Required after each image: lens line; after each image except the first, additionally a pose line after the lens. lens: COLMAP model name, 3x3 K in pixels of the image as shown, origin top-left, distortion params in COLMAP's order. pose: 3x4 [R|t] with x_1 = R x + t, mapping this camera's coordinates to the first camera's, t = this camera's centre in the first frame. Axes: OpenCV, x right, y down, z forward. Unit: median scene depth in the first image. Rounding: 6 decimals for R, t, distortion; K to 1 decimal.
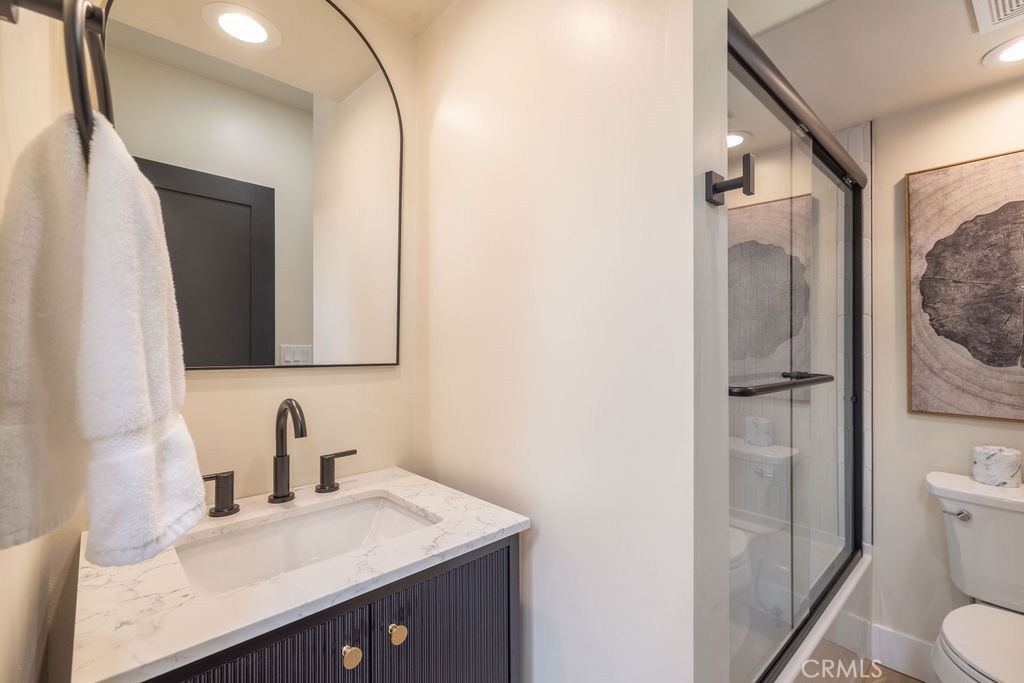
lens RADIAL K [[437.0, 0, 519.6], [0, 437.0, 343.9], [0, 0, 1]] dist [-0.000871, -0.000571]
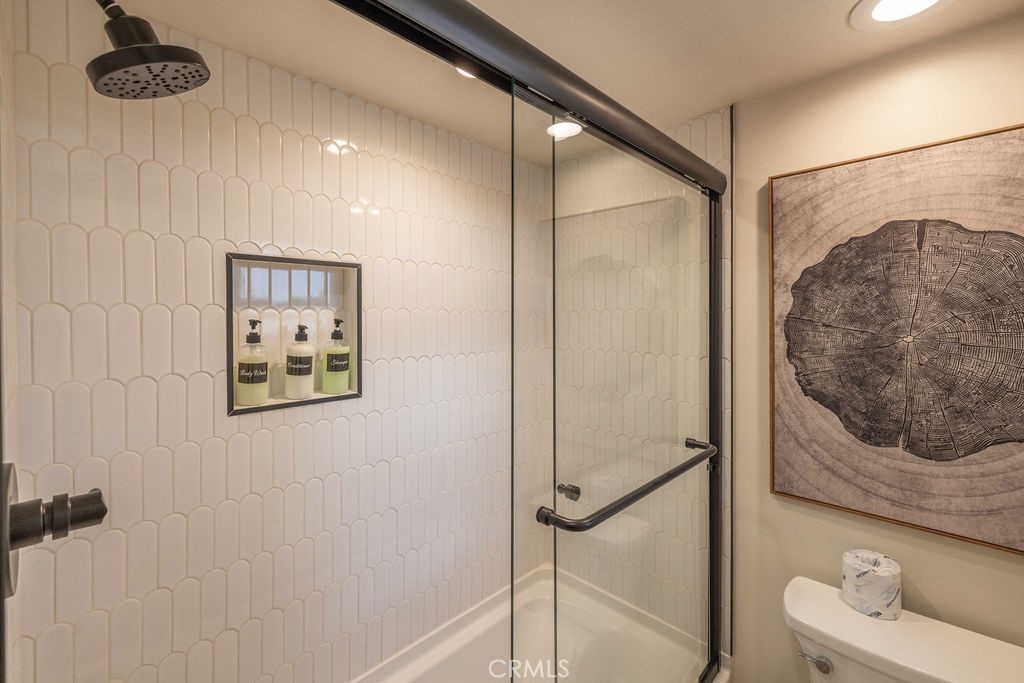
lens RADIAL K [[437.0, 0, 503.3], [0, 437.0, 333.5], [0, 0, 1]] dist [-0.000871, -0.000571]
pose [[0.997835, -0.015471, 0.063918, 0.397565], [0.014107, 0.999664, 0.021738, -0.151485], [-0.064233, -0.020789, 0.997718, 0.287653]]
